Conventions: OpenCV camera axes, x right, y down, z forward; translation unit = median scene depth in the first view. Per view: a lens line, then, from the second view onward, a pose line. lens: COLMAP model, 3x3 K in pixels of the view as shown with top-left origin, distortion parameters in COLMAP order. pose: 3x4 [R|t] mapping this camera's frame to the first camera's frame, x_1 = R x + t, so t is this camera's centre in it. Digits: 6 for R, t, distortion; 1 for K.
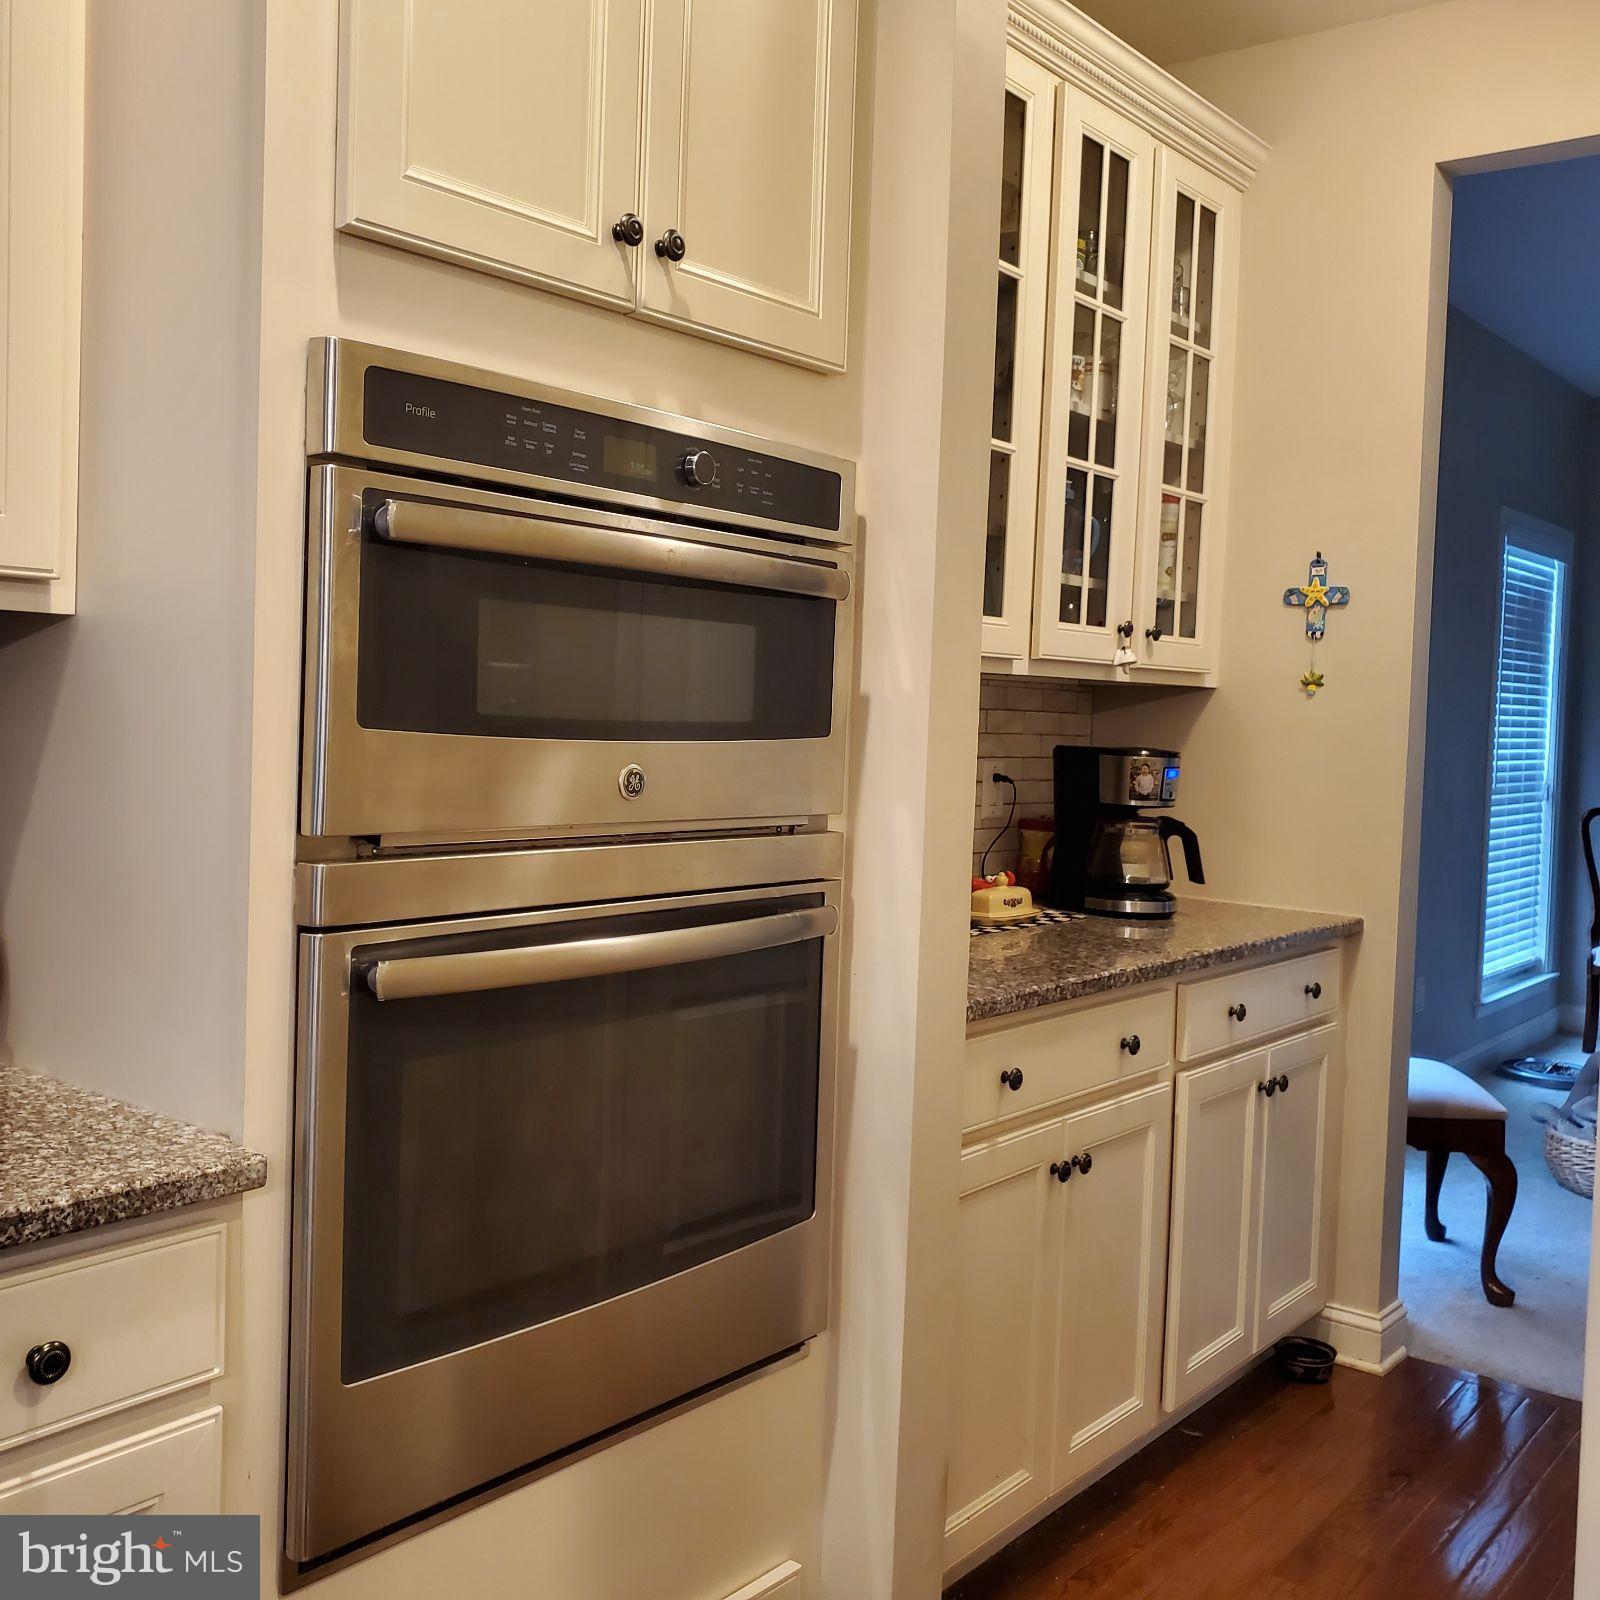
lens RADIAL K [[1663.8, 0, 800.0], [0, 1663.8, 800.0], [0, 0, 1]] dist [0.231101, -0.558049]
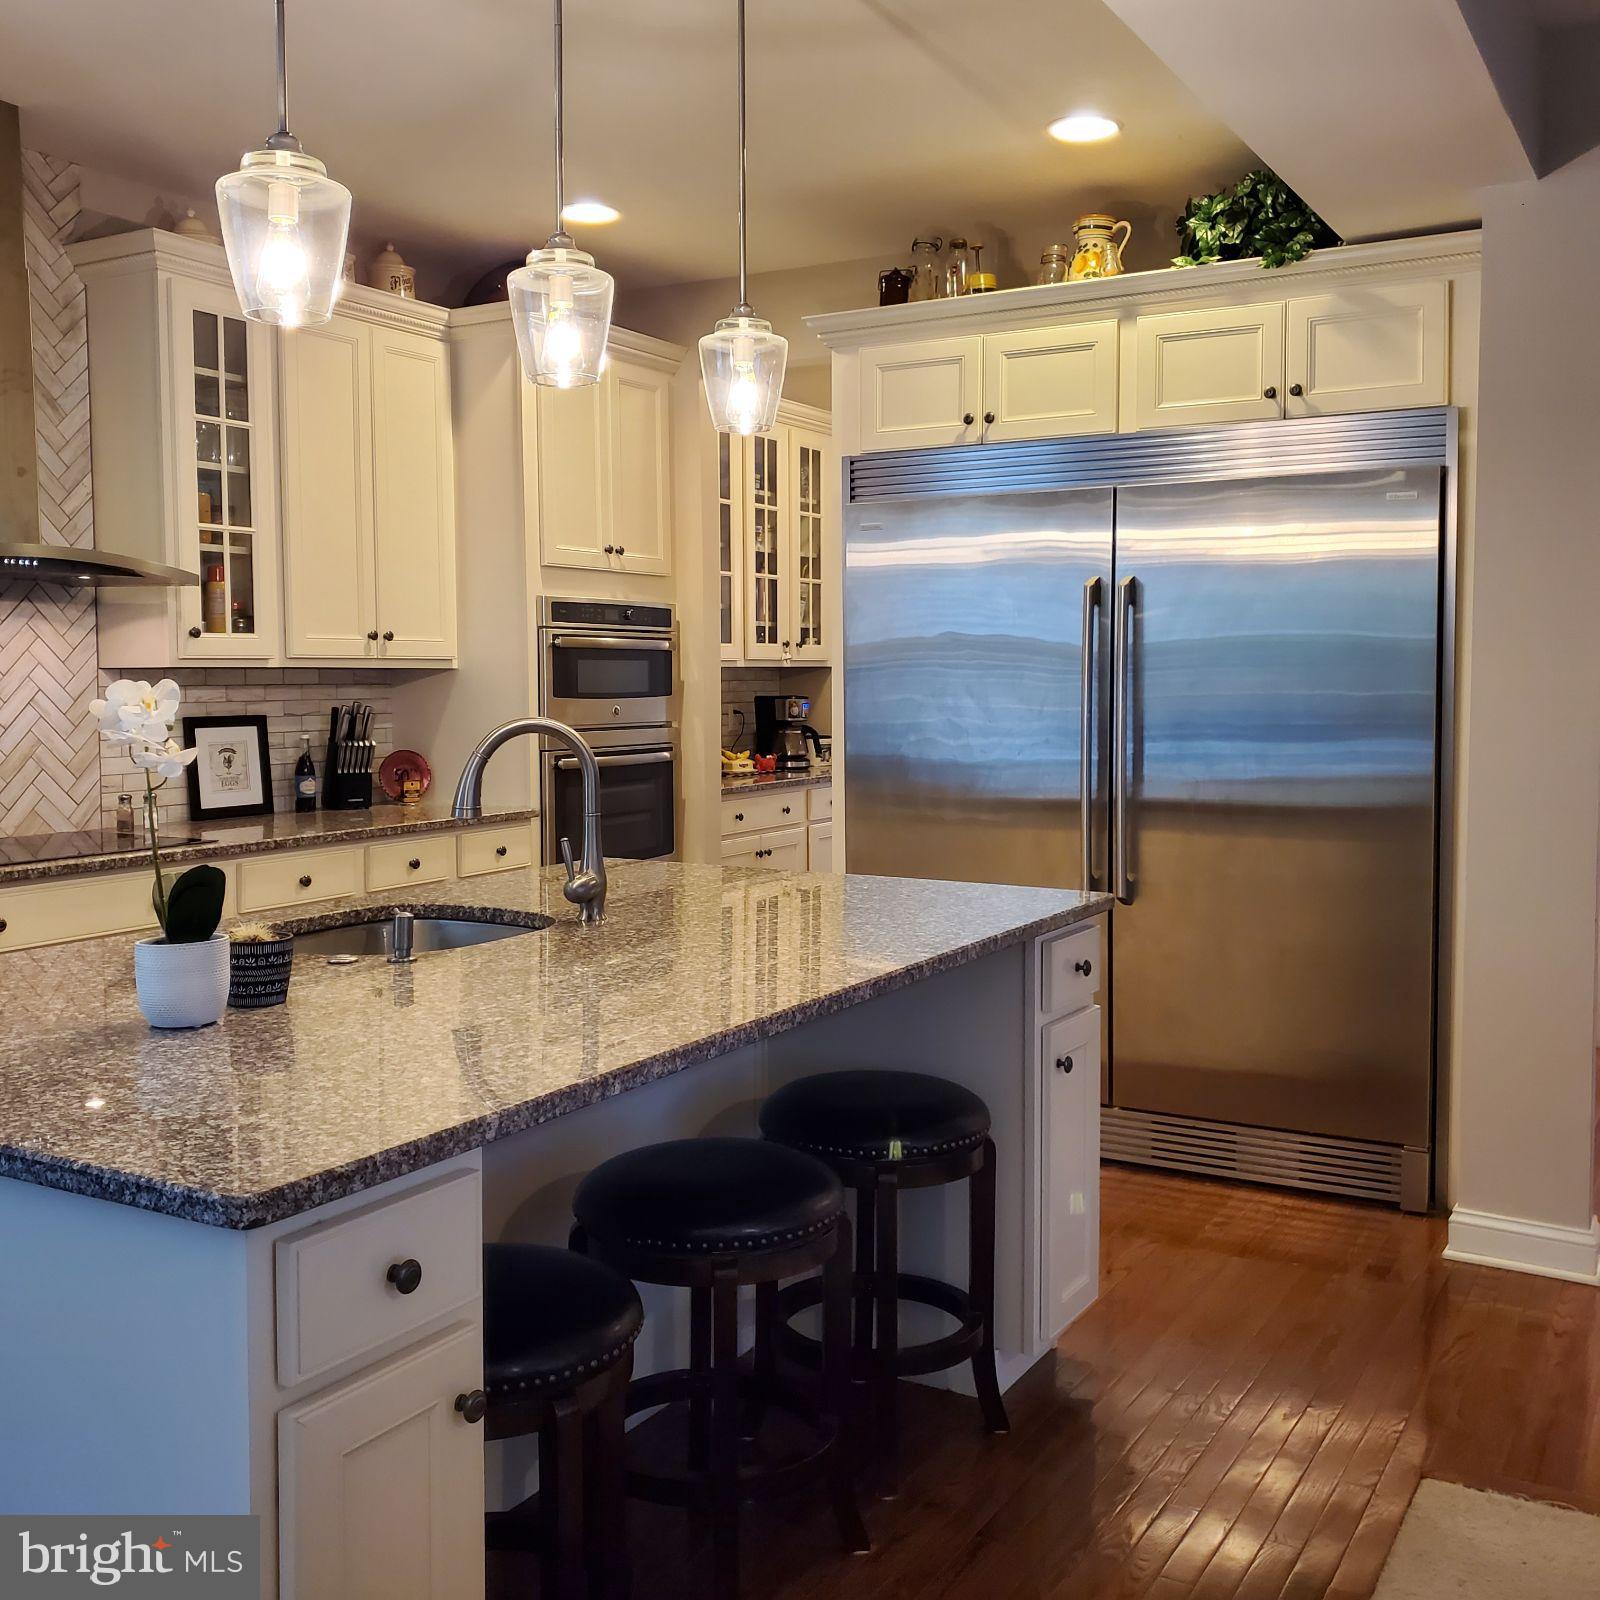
lens RADIAL K [[1663.8, 0, 800.0], [0, 1663.8, 800.0], [0, 0, 1]] dist [0.231101, -0.558049]
pose [[0.989583, -0.048550, 0.135534, -0.117460], [0.045244, 0.998601, 0.027367, 0.054760], [-0.136673, -0.020950, 0.990395, -1.397427]]
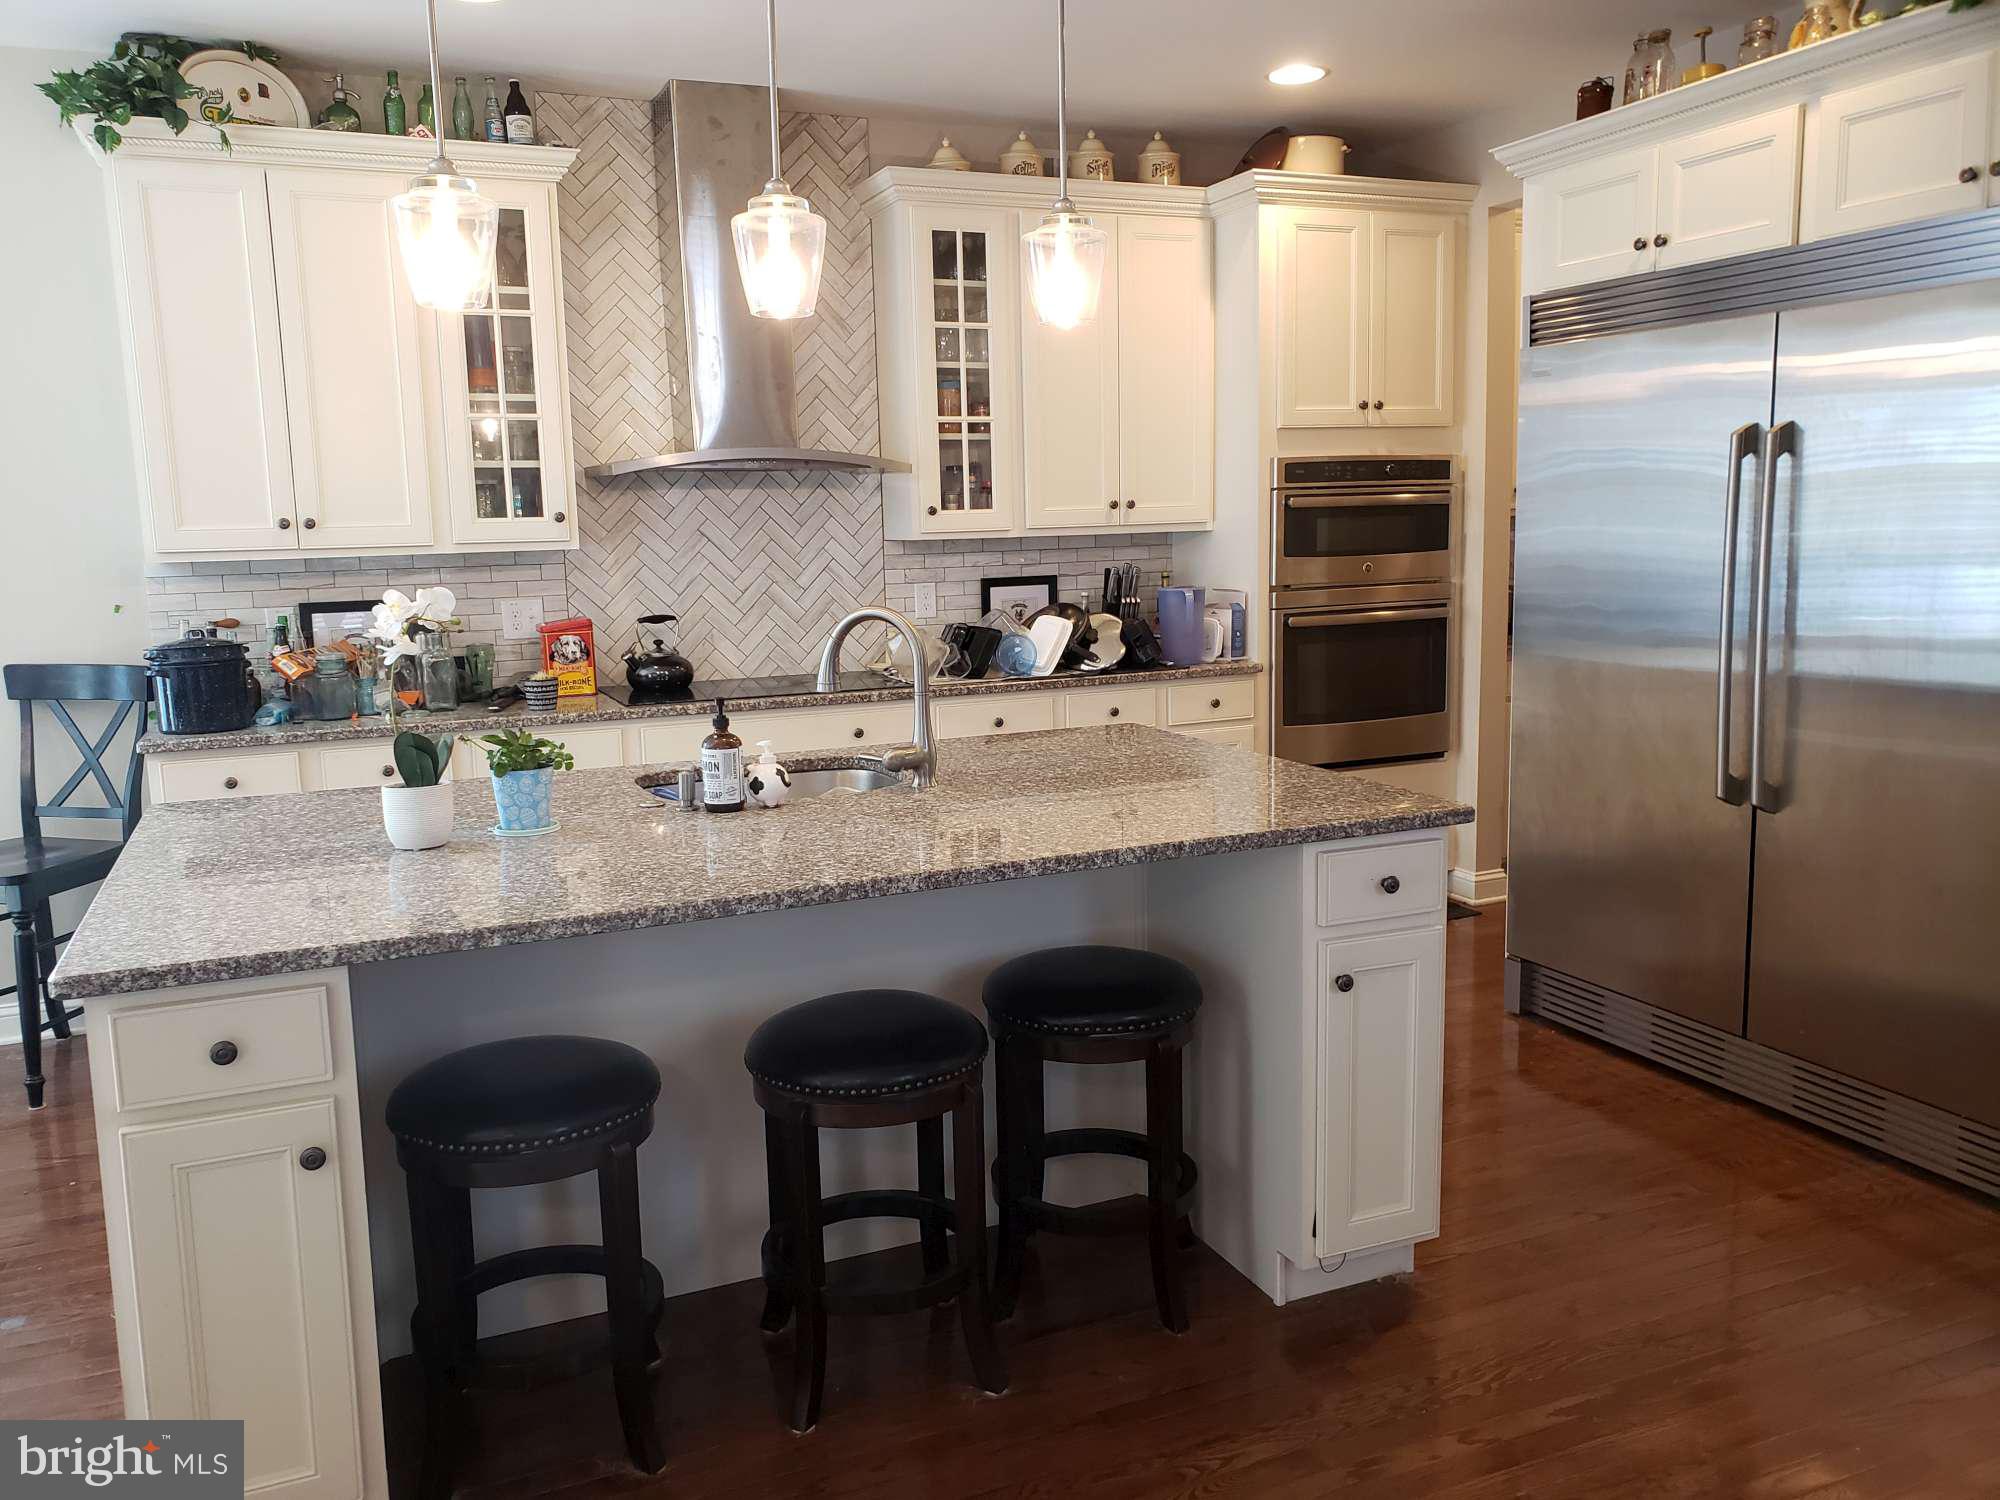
lens RADIAL K [[1576.4, 0, 998.4], [0, 1576.4, 762.3], [0, 0, 1]] dist [0.107693, -0.162644]
pose [[0.879405, 0.019641, -0.475668, 0.456671], [0.028368, 0.995211, 0.093541, 0.033647], [0.475228, -0.095754, 0.874637, -1.283062]]
